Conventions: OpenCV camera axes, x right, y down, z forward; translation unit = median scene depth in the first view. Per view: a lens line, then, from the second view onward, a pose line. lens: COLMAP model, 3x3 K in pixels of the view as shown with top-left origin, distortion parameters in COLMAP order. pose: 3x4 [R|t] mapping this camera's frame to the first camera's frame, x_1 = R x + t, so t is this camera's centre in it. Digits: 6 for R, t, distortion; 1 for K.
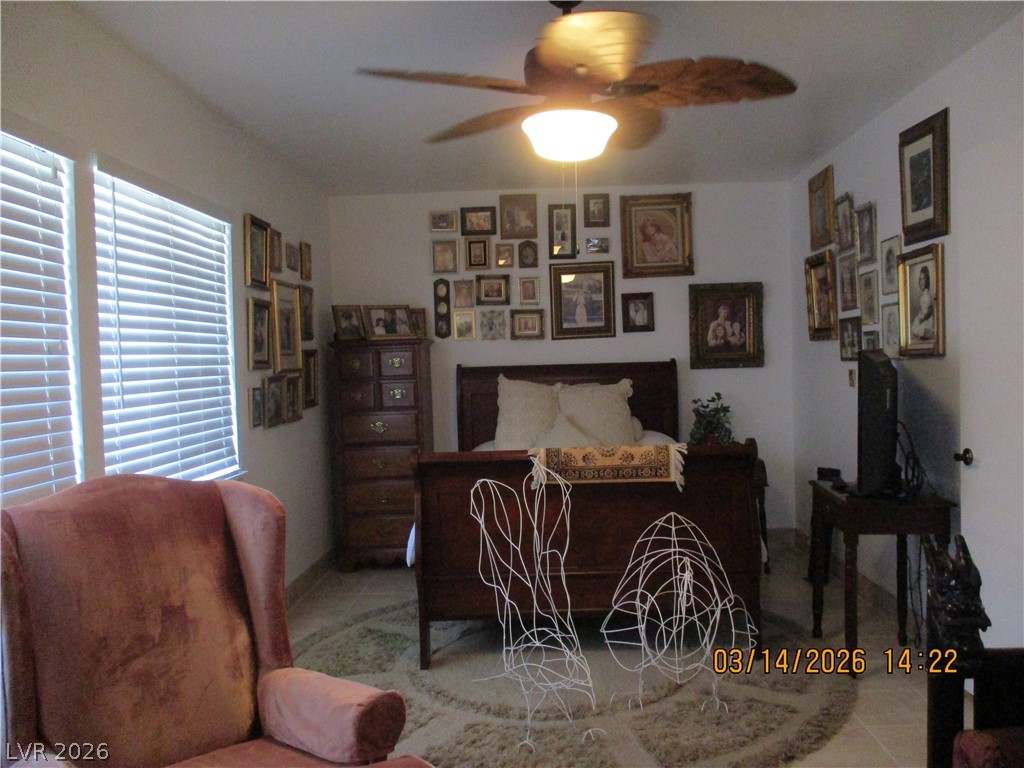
lens RADIAL K [[858.4, 0, 511.9], [0, 858.4, 379.7], [0, 0, 1]] dist [-0.032993, -0.009056]
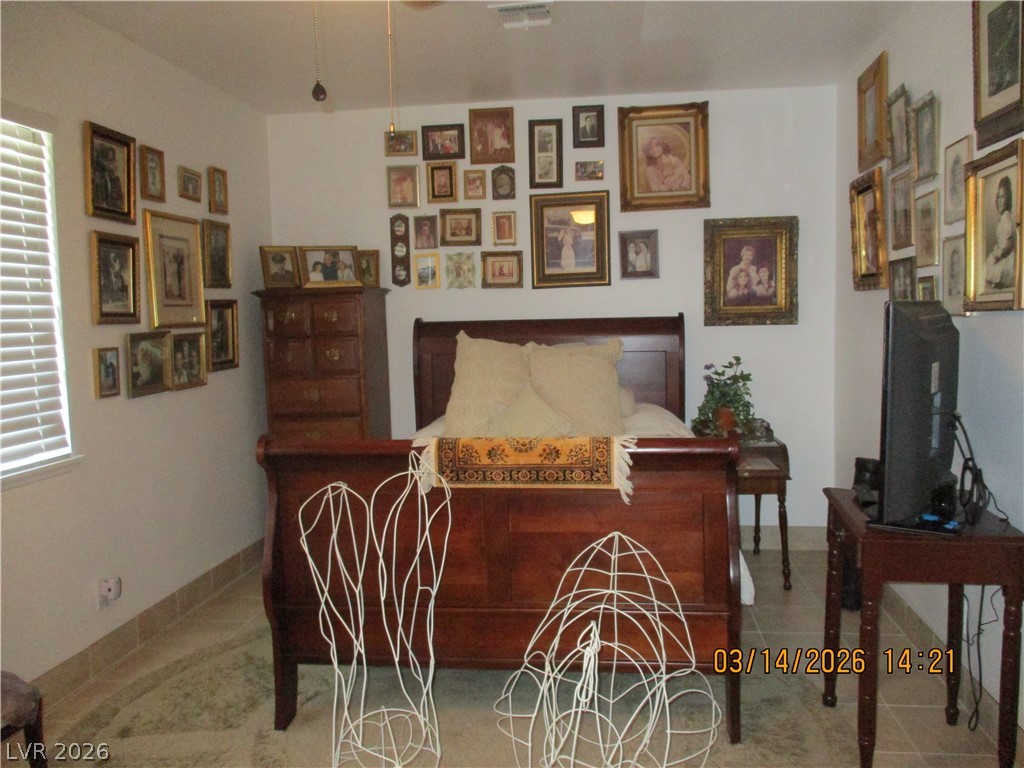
lens RADIAL K [[858.4, 0, 511.1], [0, 858.4, 381.7], [0, 0, 1]] dist [-0.032993, -0.009056]
pose [[0.995832, 0.013219, -0.090248, 0.115527], [-0.008089, 0.998343, 0.056980, -0.005484], [0.090851, -0.056013, 0.994288, 0.211975]]
